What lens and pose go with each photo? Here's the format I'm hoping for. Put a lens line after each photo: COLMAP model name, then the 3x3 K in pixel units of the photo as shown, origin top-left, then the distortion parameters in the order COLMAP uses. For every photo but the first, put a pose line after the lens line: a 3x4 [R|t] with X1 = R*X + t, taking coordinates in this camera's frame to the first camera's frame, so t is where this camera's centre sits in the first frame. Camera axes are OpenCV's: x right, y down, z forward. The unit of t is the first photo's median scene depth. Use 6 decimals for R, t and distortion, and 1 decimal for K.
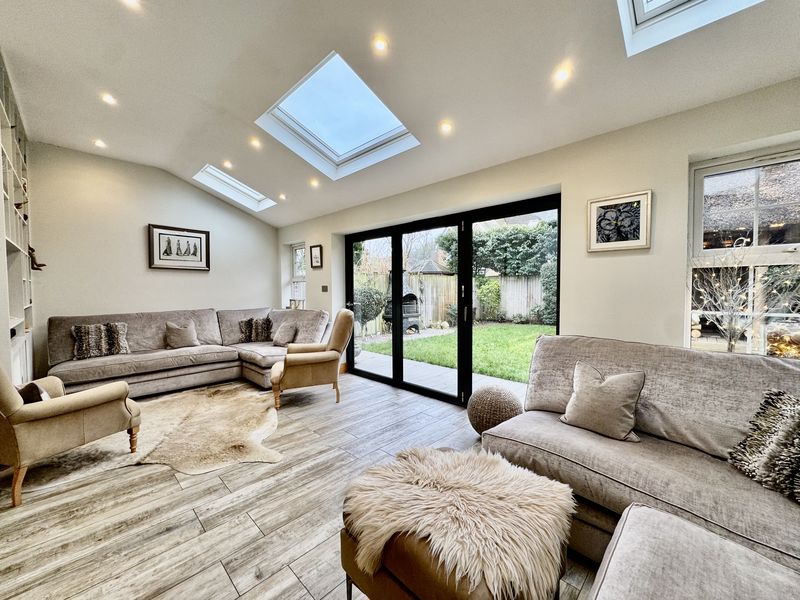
lens RADIAL K [[319.1, 0, 402.3], [0, 319.1, 297.9], [0, 0, 1]] dist [-0.002609, -0.000742]
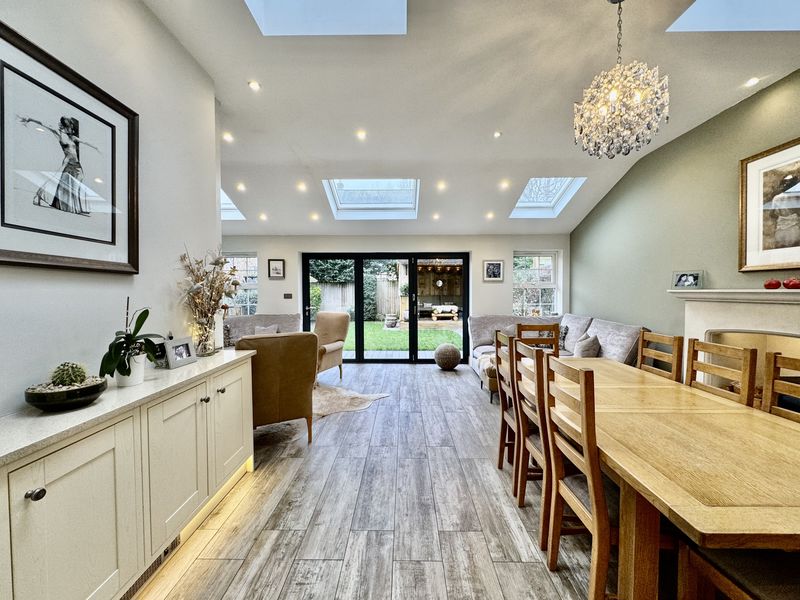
lens RADIAL K [[319.1, 0, 400.9], [0, 319.1, 302.6], [0, 0, 1]] dist [-0.002609, -0.000742]
pose [[0.727067, -0.022508, 0.686197, -1.593101], [0.019159, 0.999738, 0.012492, -0.023348], [-0.686299, 0.004065, 0.727308, -0.346078]]
